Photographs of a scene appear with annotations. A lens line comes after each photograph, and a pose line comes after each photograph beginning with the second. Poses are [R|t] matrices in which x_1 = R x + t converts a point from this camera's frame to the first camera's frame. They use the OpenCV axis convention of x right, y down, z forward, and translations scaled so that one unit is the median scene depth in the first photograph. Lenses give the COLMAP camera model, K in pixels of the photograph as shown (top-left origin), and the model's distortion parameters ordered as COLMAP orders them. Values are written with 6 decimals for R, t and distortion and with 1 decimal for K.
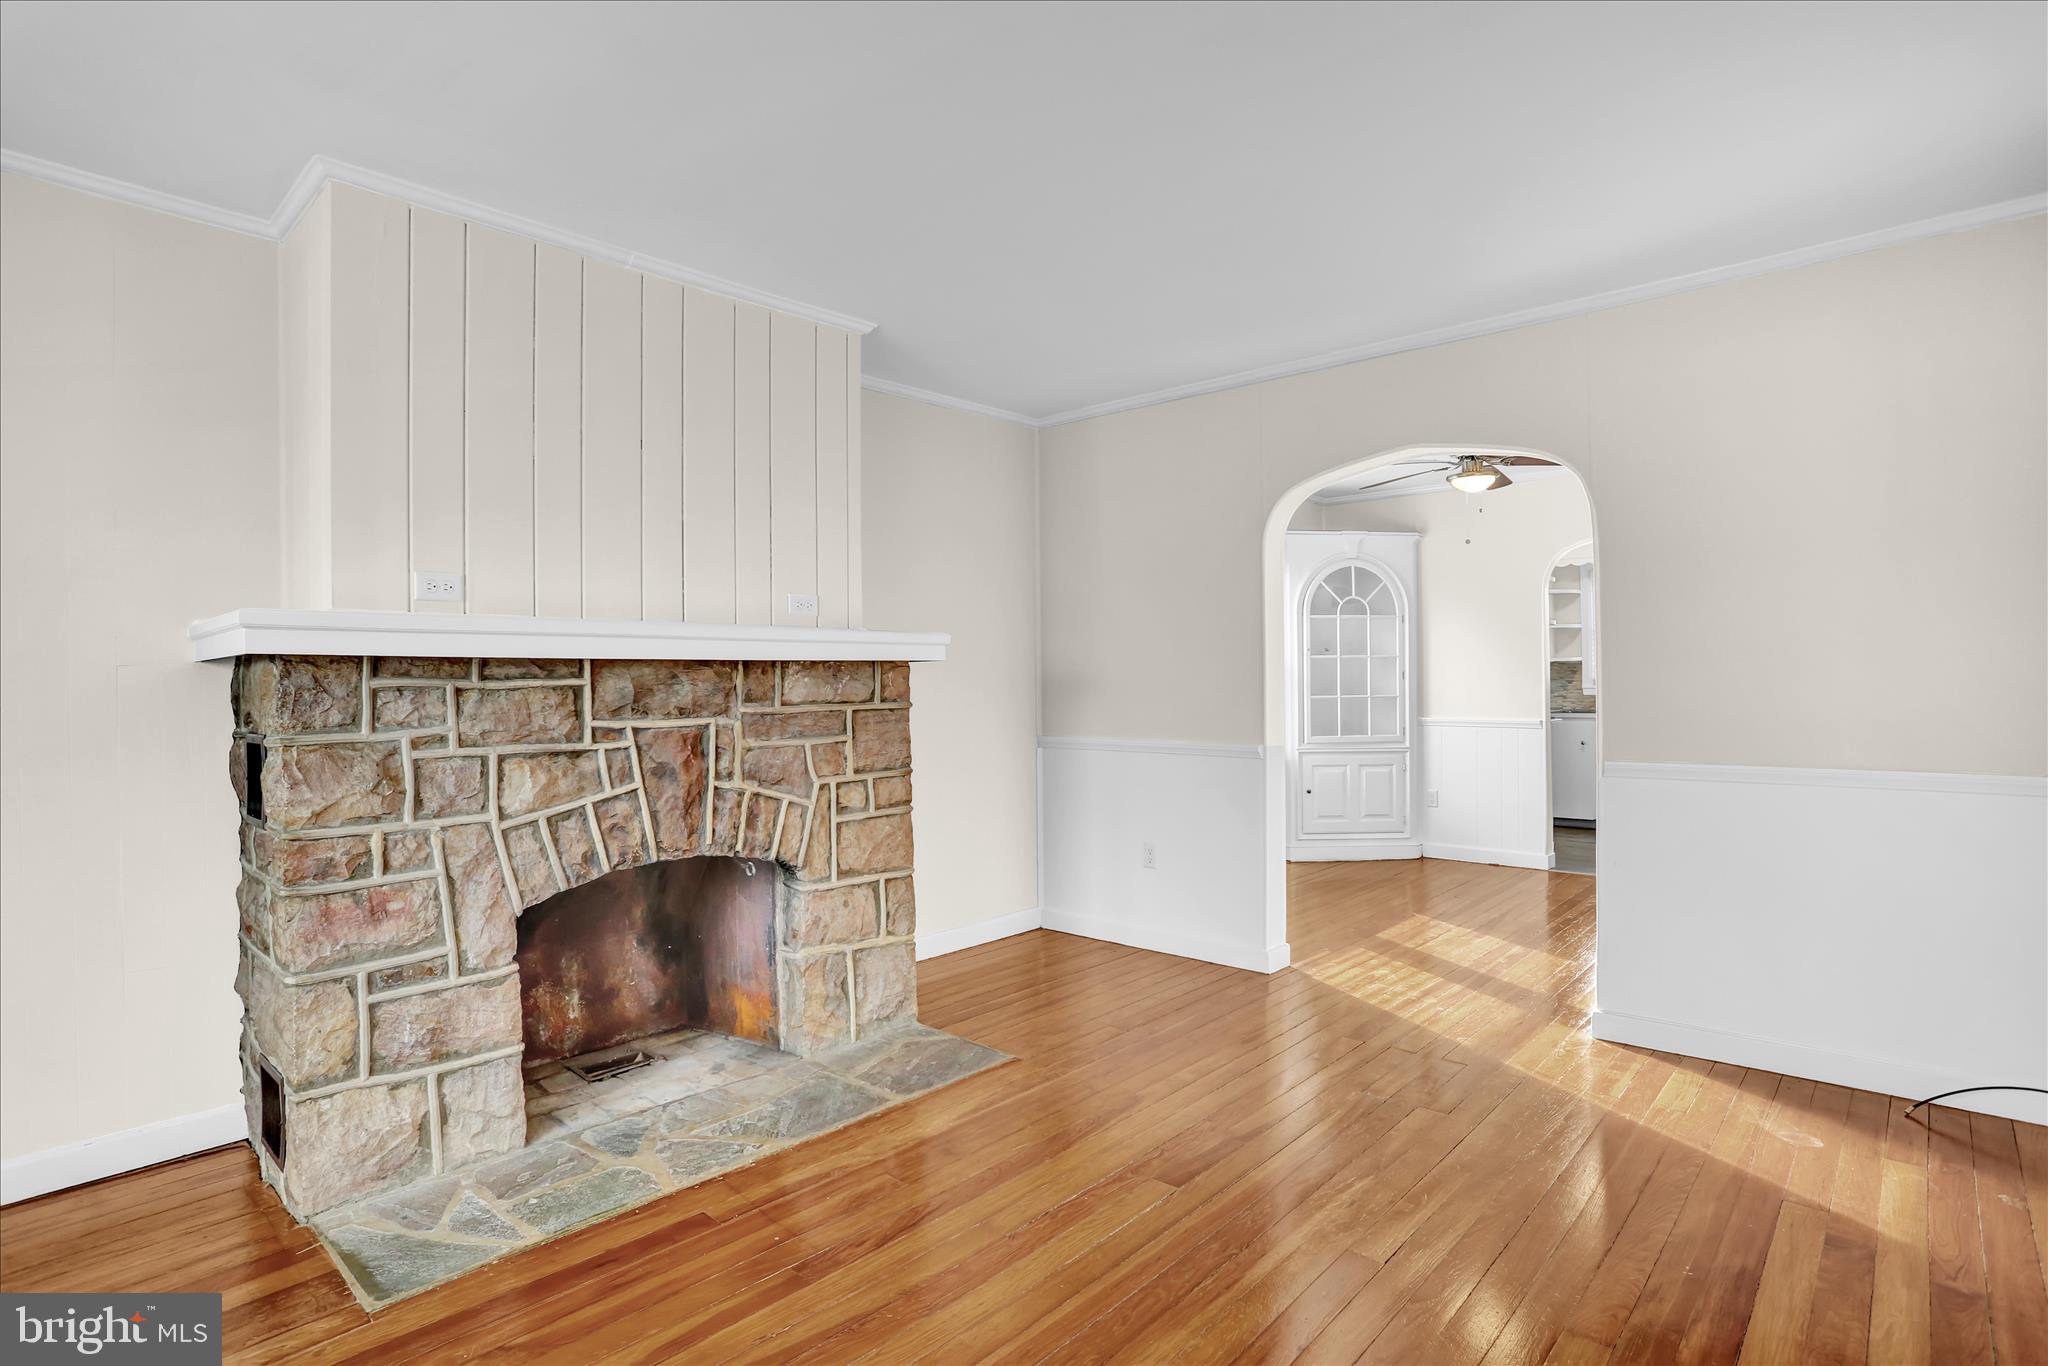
lens RADIAL K [[975.2, 0, 1024.0], [0, 975.2, 683.0], [0, 0, 1]] dist [-0.054854, 0.017281]
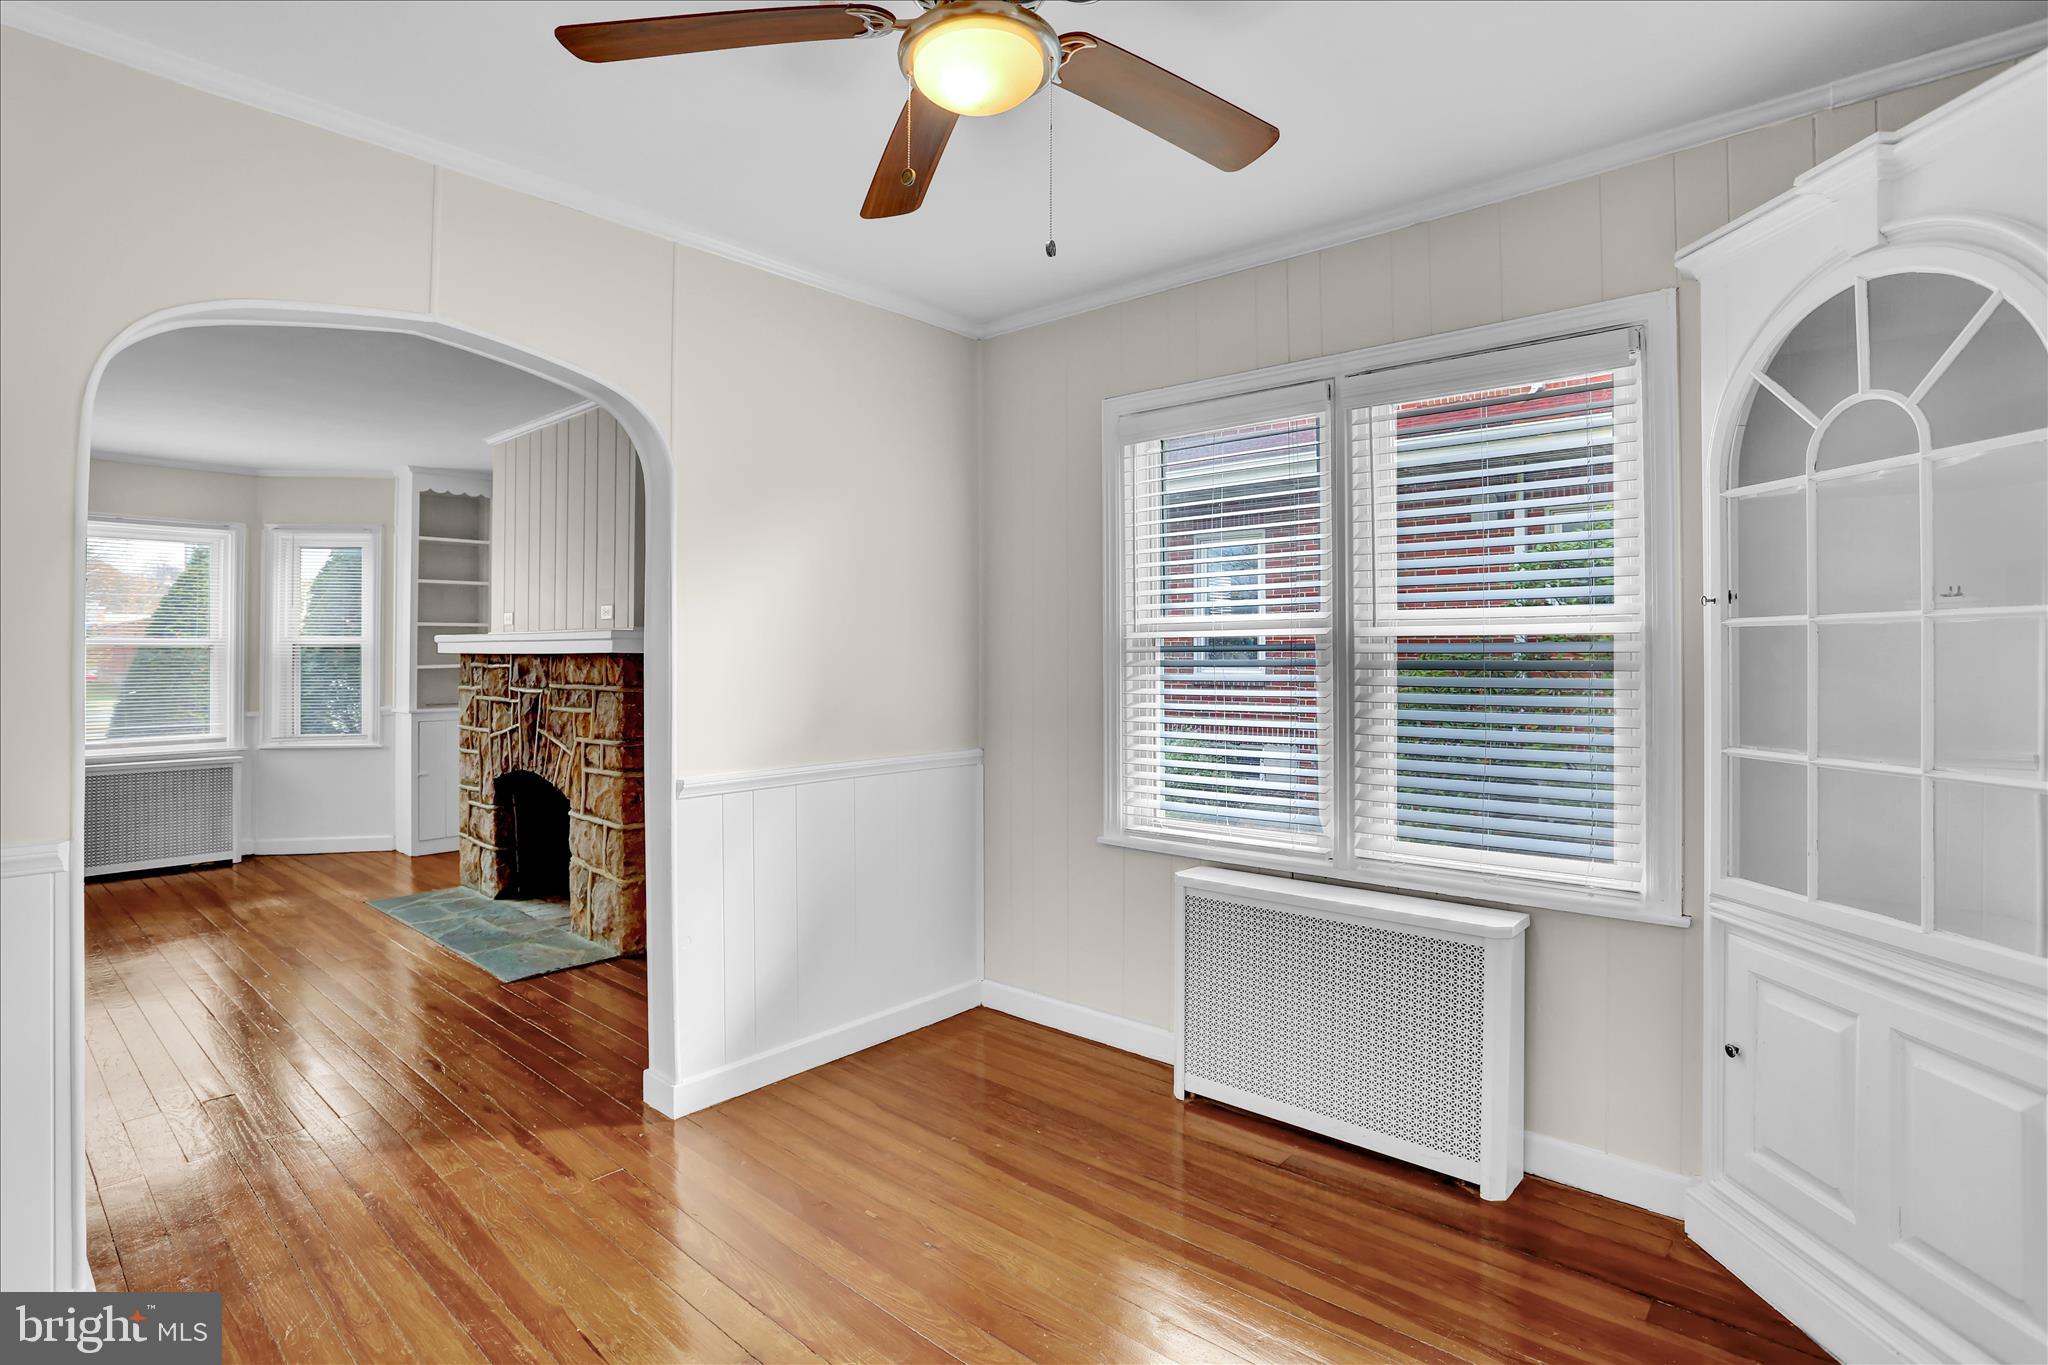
lens RADIAL K [[1020.9, 0, 1025.4], [0, 1020.9, 629.4], [0, 0, 1]] dist [0.000594, 0.000058]
pose [[0.033633, -0.008589, -0.999397, 1.265342], [-0.002103, 0.999960, -0.008664, -0.045574], [0.999432, 0.002393, 0.033613, 1.575615]]
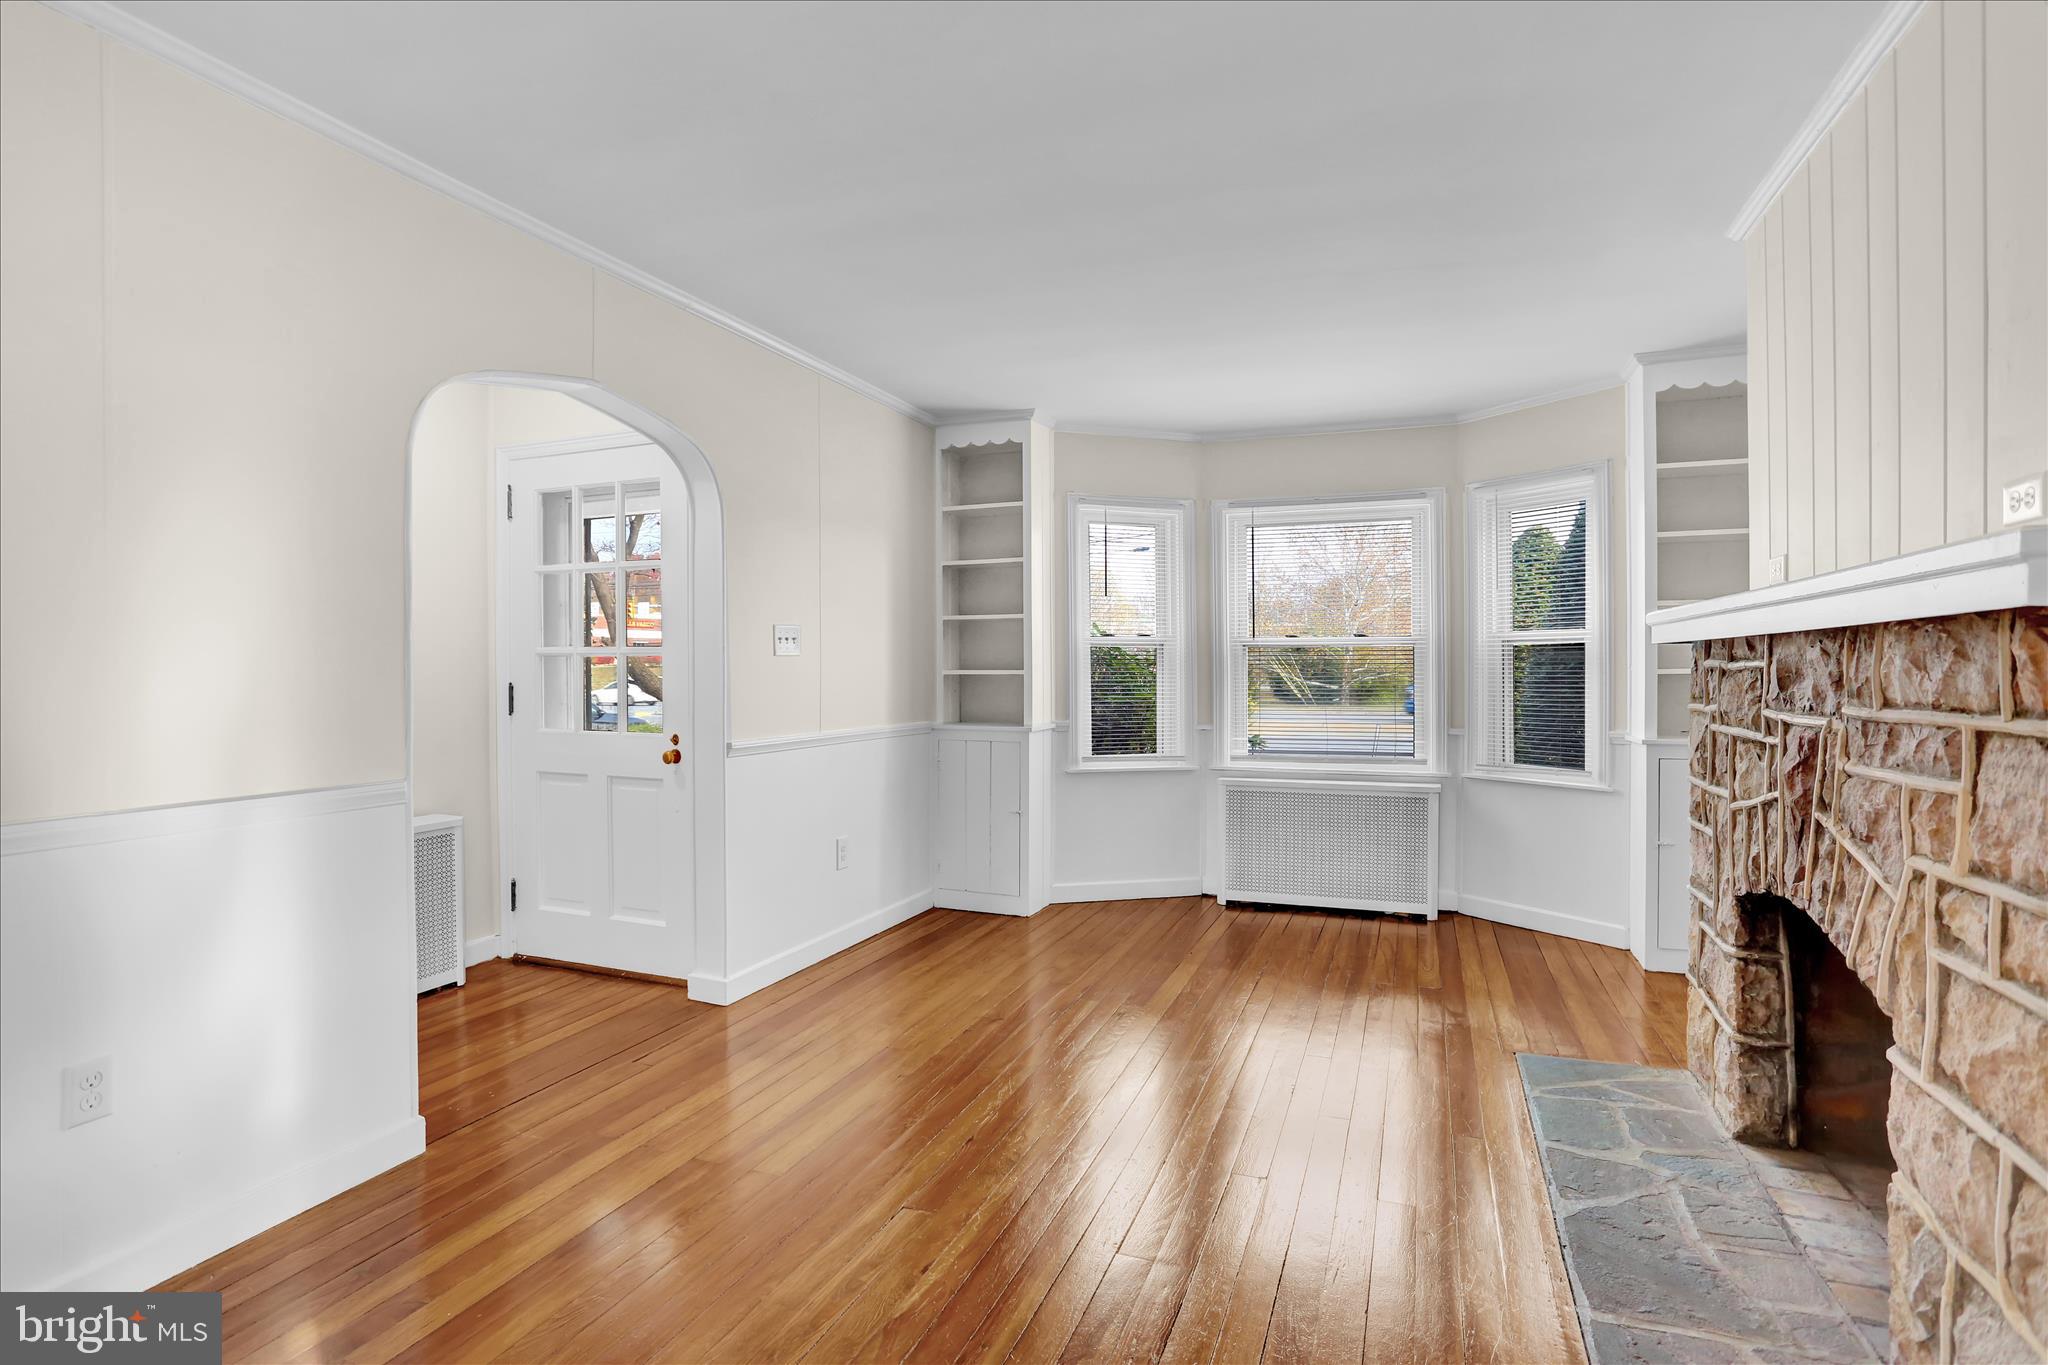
lens RADIAL K [[975.2, 0, 1024.0], [0, 975.2, 682.5], [0, 0, 1]] dist [-0.054854, 0.017281]
pose [[-0.931004, 0.022357, -0.364324, 0.389937], [0.016364, 0.999675, 0.019530, -0.009448], [0.364642, 0.012221, -0.931067, 1.268983]]
